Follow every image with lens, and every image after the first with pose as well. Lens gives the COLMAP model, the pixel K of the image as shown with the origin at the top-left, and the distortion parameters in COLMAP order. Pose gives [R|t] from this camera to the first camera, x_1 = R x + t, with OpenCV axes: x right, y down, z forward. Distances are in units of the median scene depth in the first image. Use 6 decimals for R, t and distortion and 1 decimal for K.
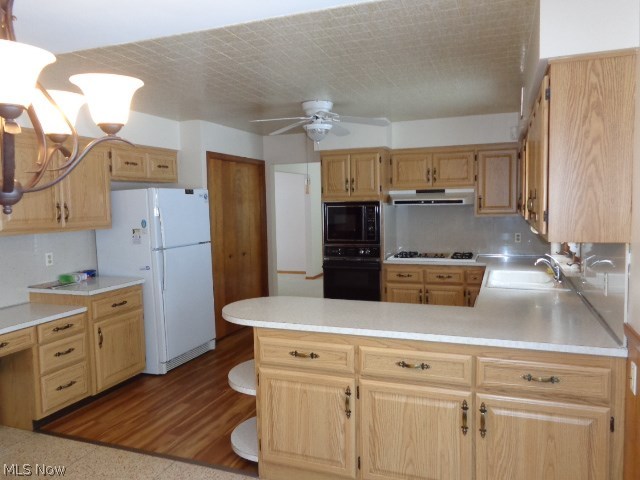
lens RADIAL K [[489.8, 0, 320.0], [0, 489.8, 240.0], [0, 0, 1]] dist [-0.009182, -0.005694]
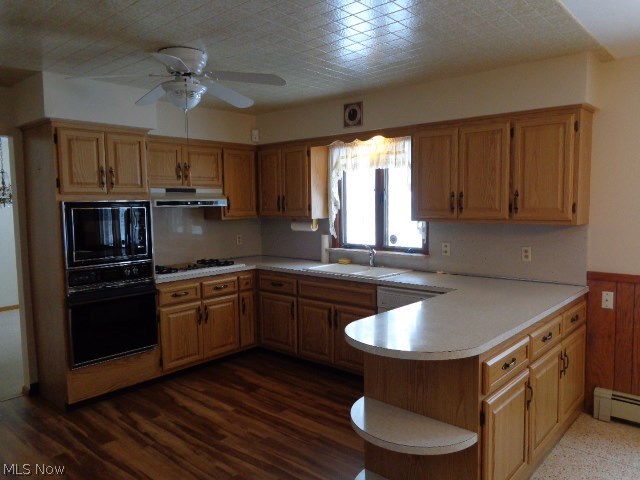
lens RADIAL K [[489.8, 0, 320.0], [0, 489.8, 240.0], [0, 0, 1]] dist [-0.009182, -0.005694]
pose [[0.369573, -0.054062, 0.927628, -0.470917], [0.101341, 0.994696, 0.017596, -0.006435], [-0.923659, 0.087504, 0.373092, 0.480288]]
